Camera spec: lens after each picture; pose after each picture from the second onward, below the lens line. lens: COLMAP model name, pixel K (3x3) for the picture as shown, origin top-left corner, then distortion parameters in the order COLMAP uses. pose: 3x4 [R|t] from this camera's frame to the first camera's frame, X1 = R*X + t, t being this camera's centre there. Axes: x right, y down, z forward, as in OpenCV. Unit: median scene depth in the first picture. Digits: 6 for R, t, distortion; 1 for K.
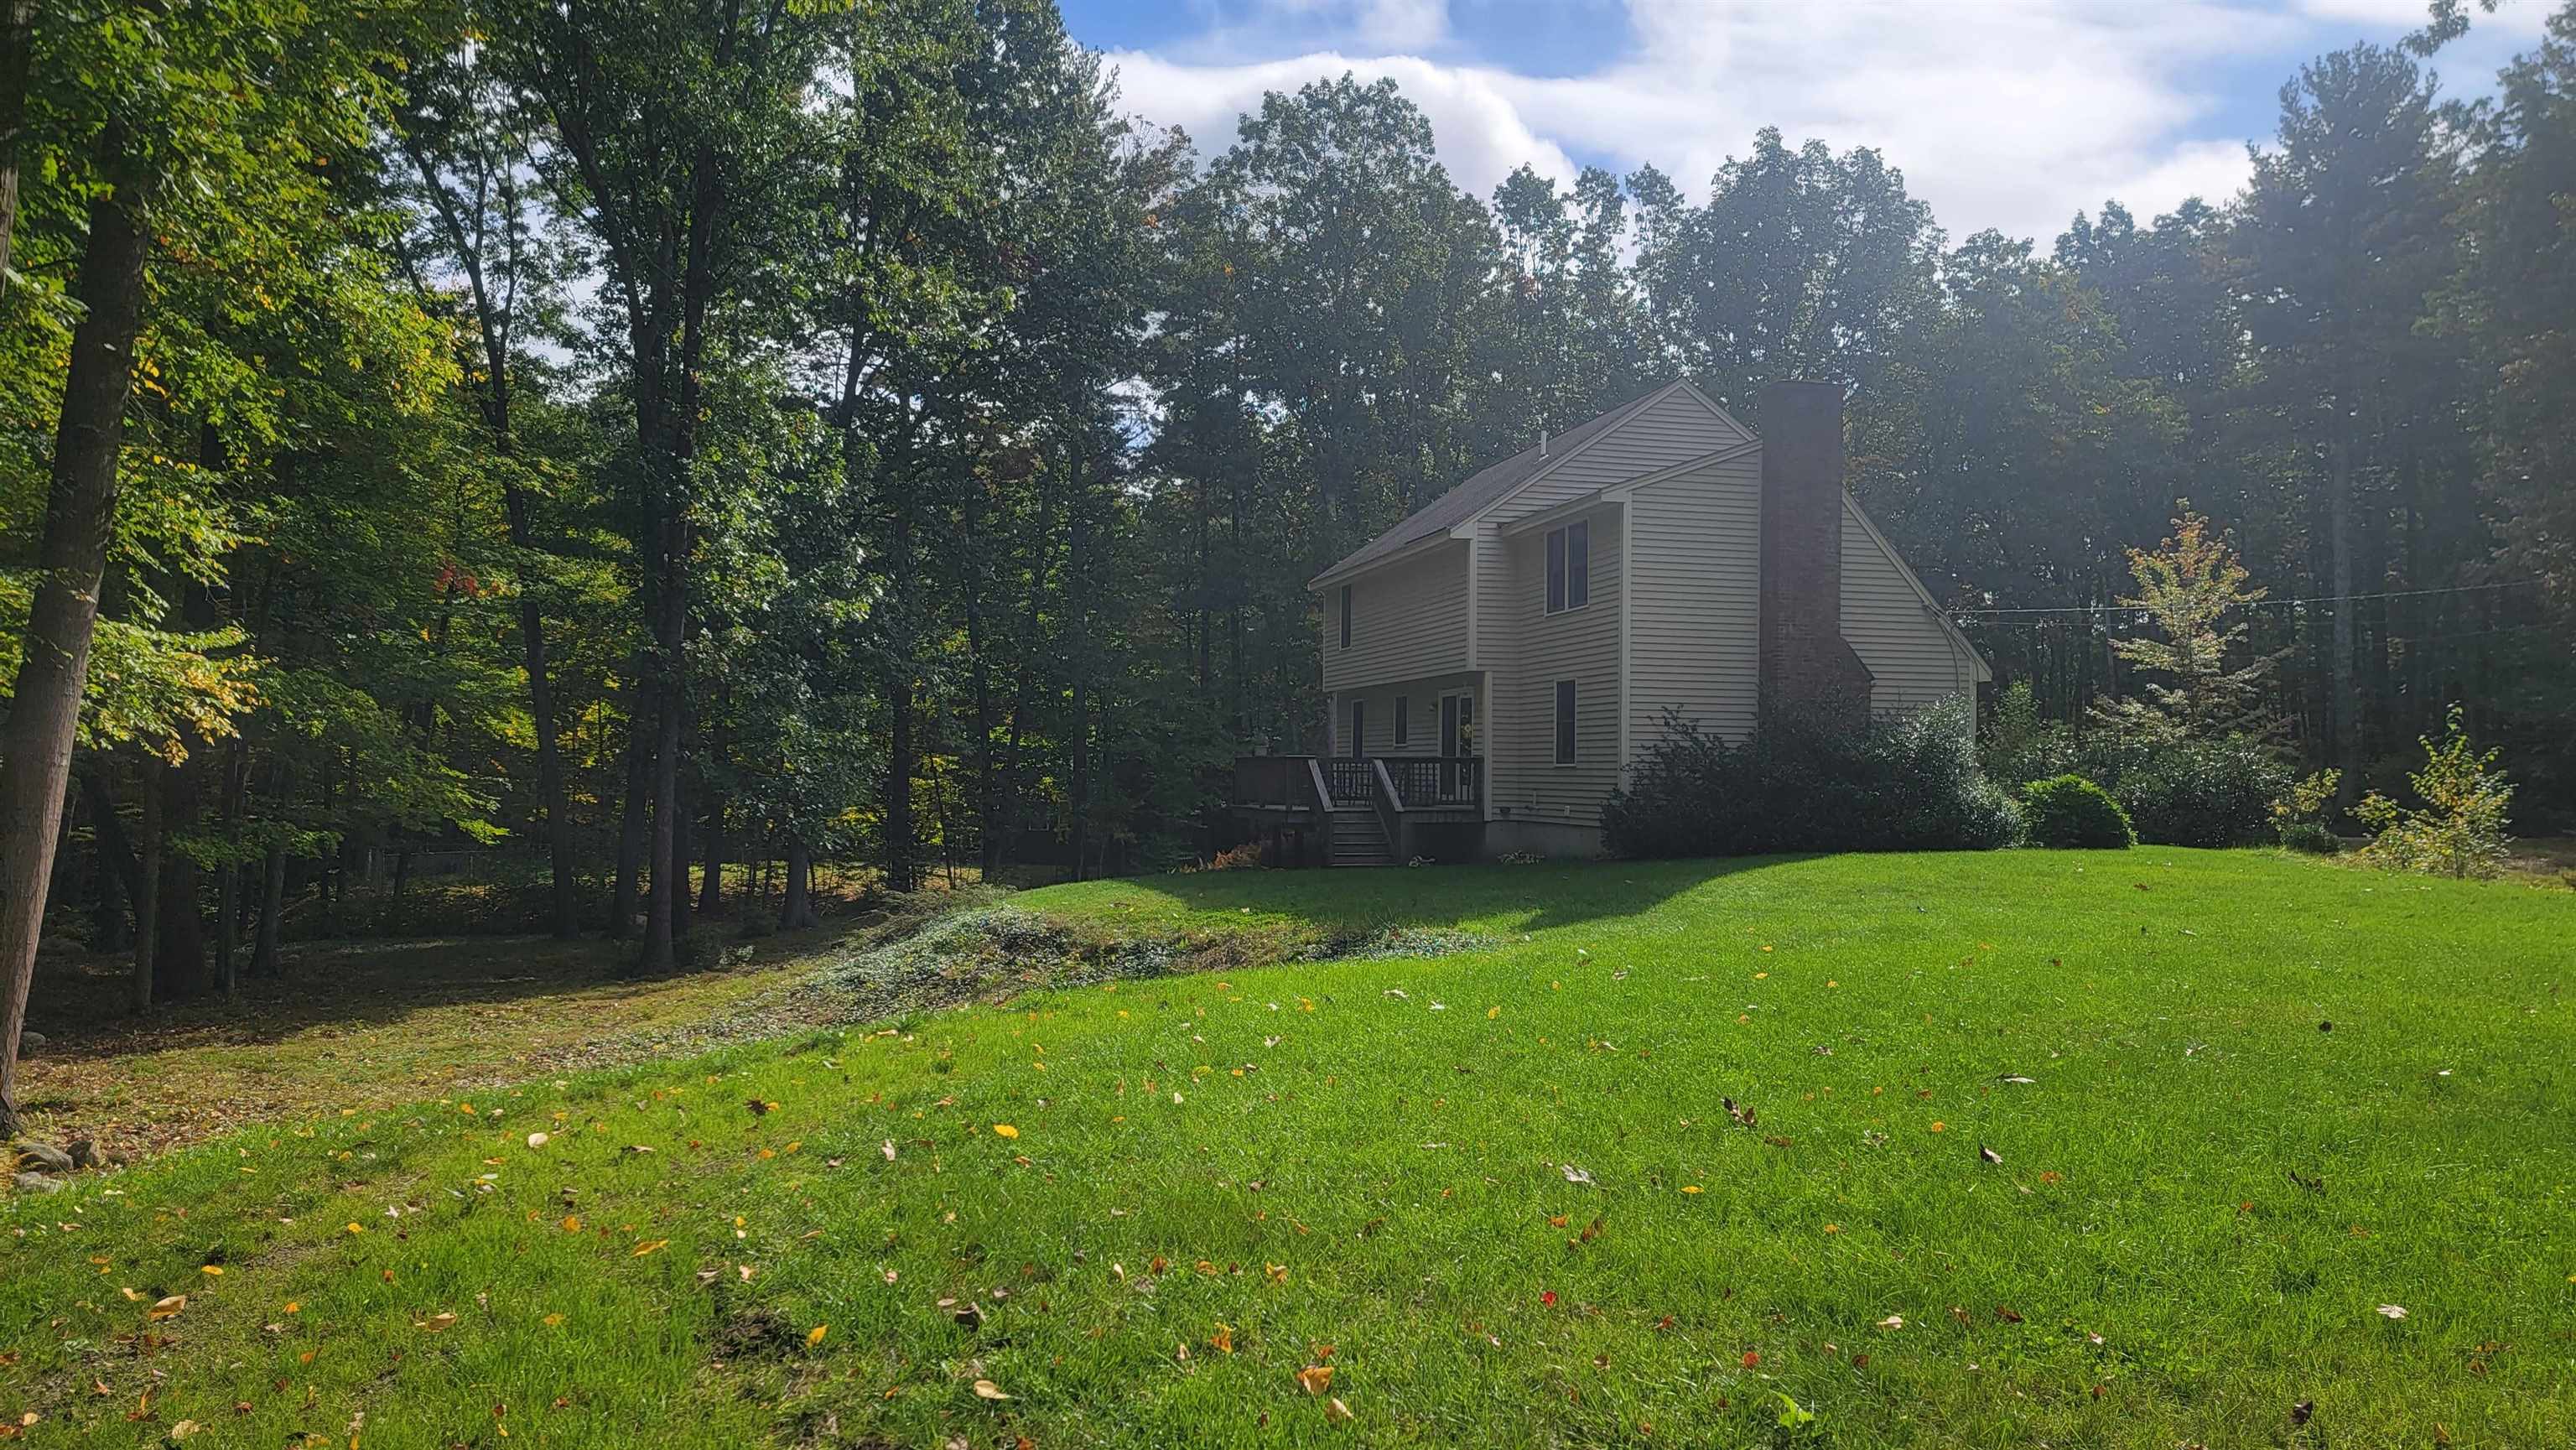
lens RADIAL K [[1757.7, 0, 1313.1], [0, 1757.7, 732.1], [0, 0, 1]] dist [0.076353, -0.055843]
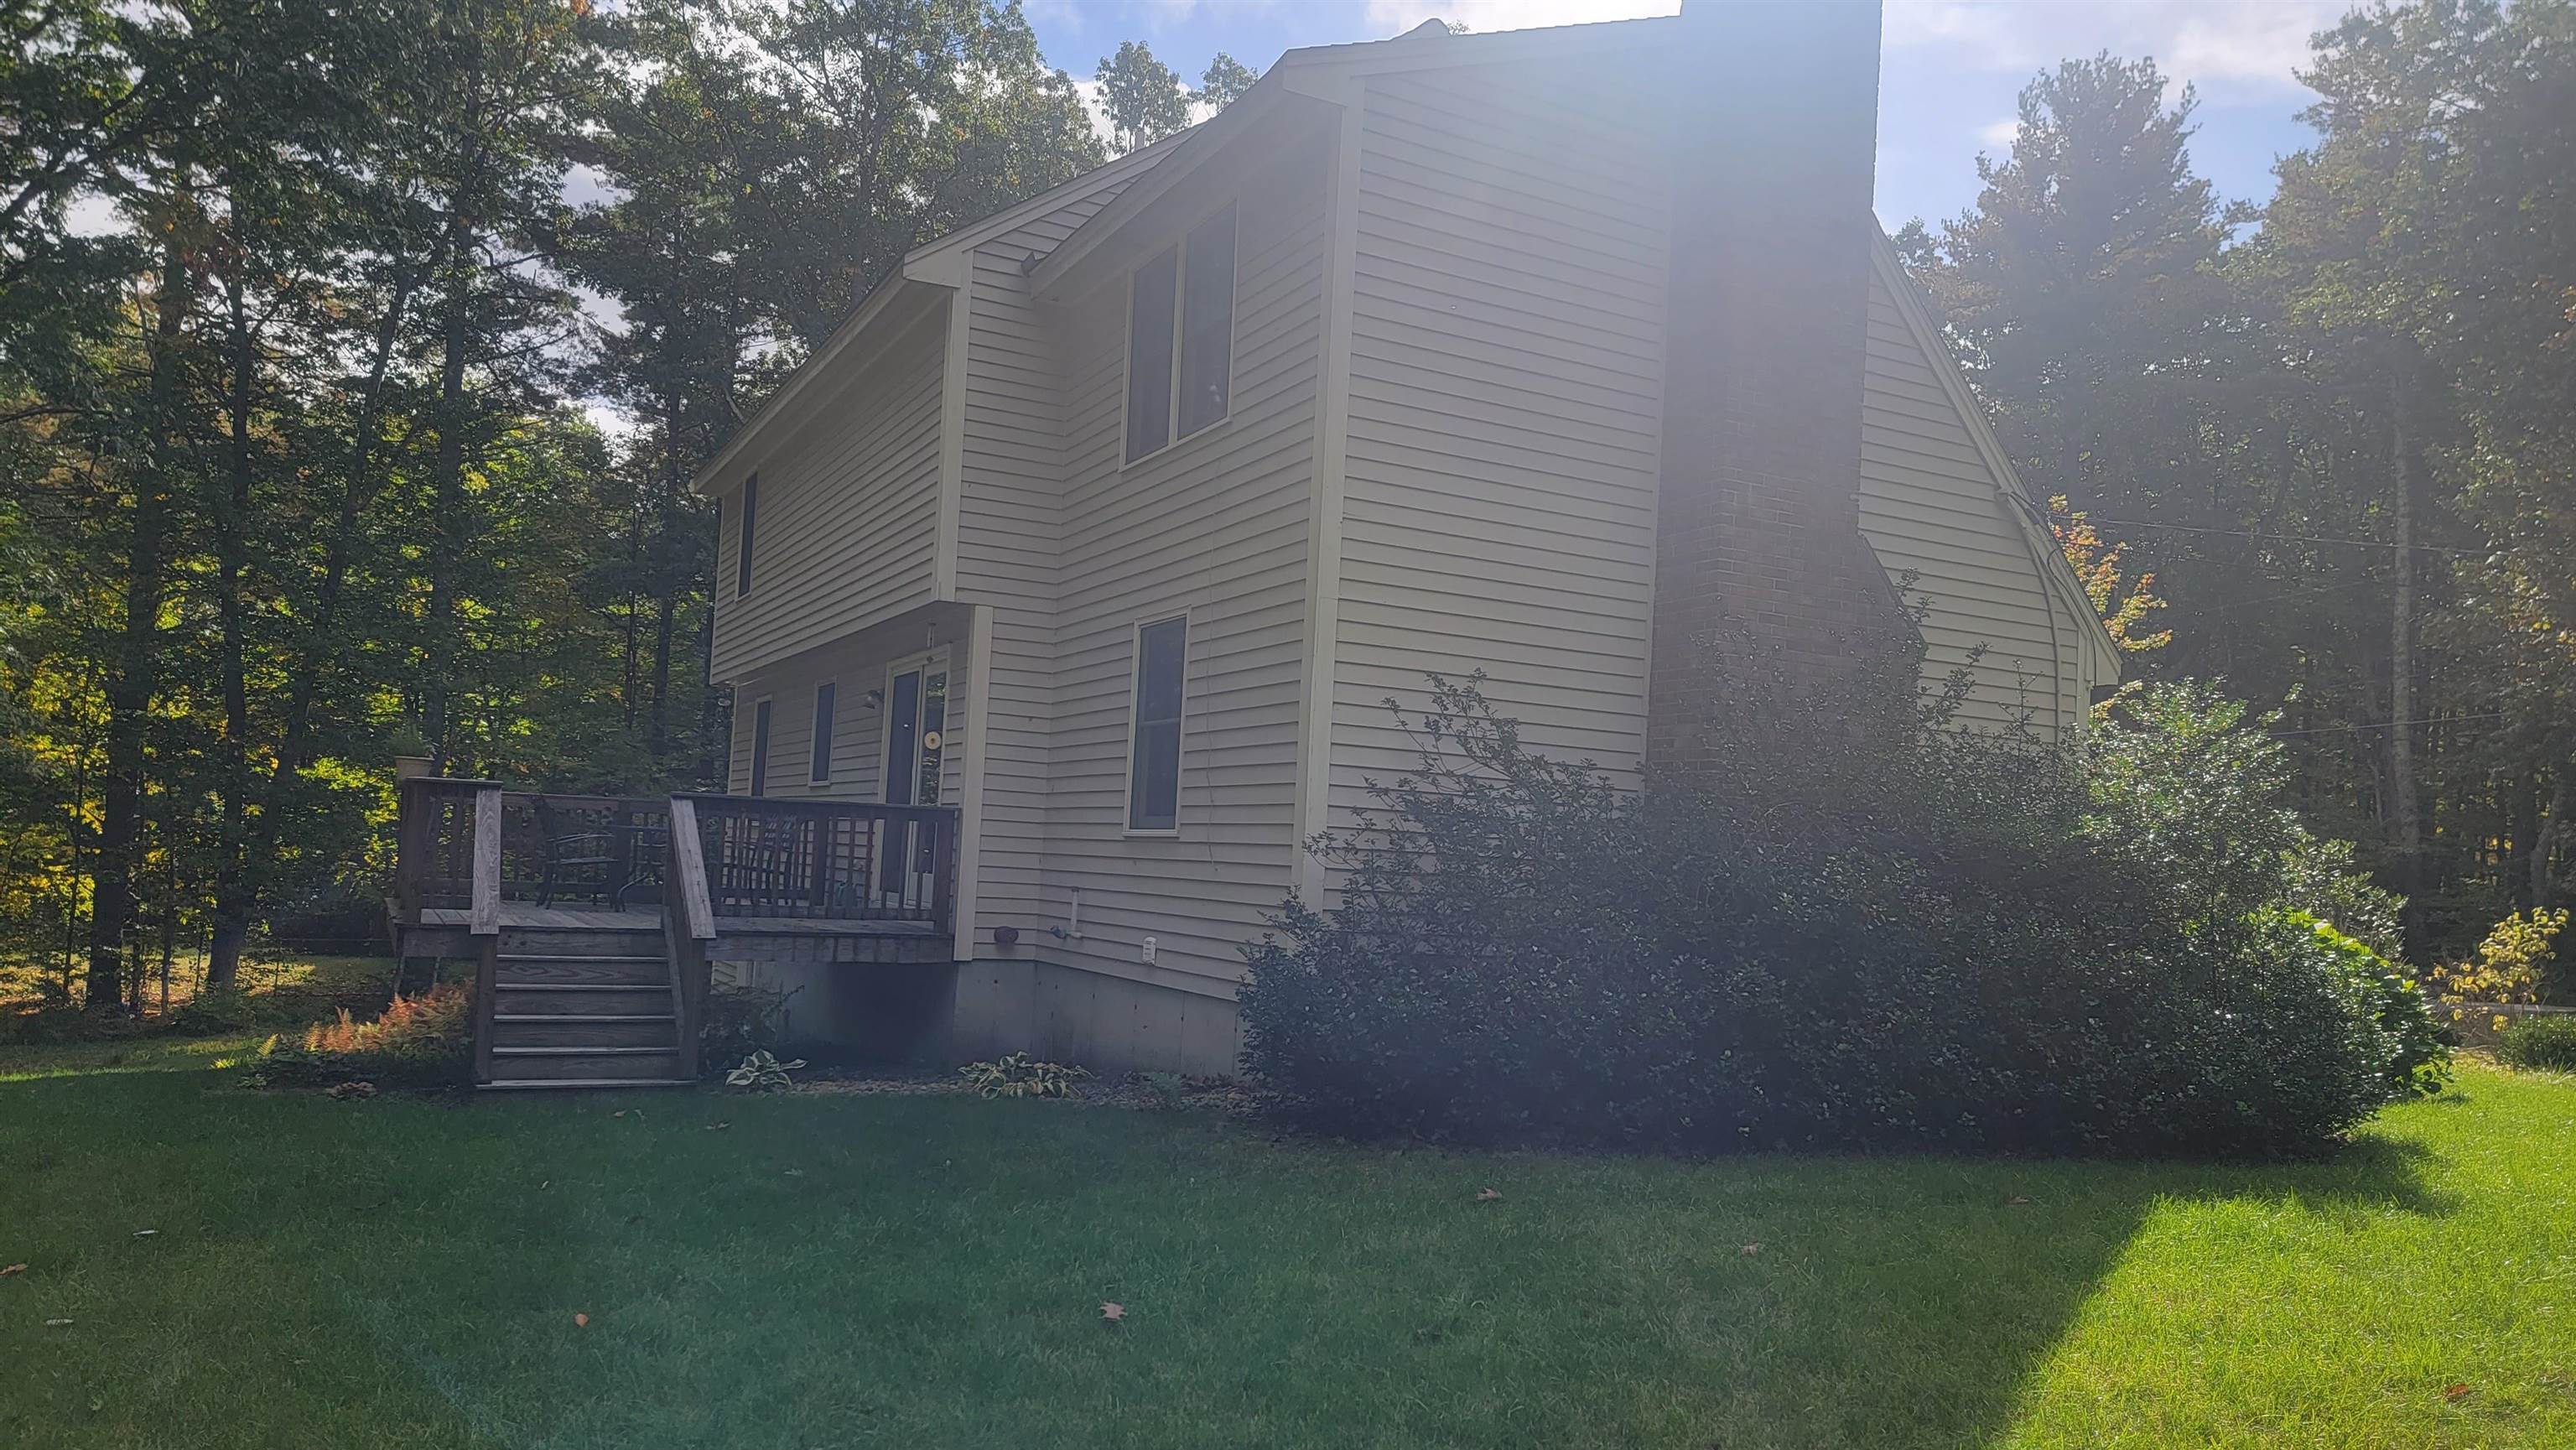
lens RADIAL K [[1757.7, 0, 1296.8], [0, 1757.7, 740.5], [0, 0, 1]] dist [0.076353, -0.055843]
pose [[0.974910, 0.055596, 0.215546, 0.083423], [-0.045869, 0.997702, -0.049875, 0.015241], [-0.217823, 0.038736, 0.975219, 0.569181]]
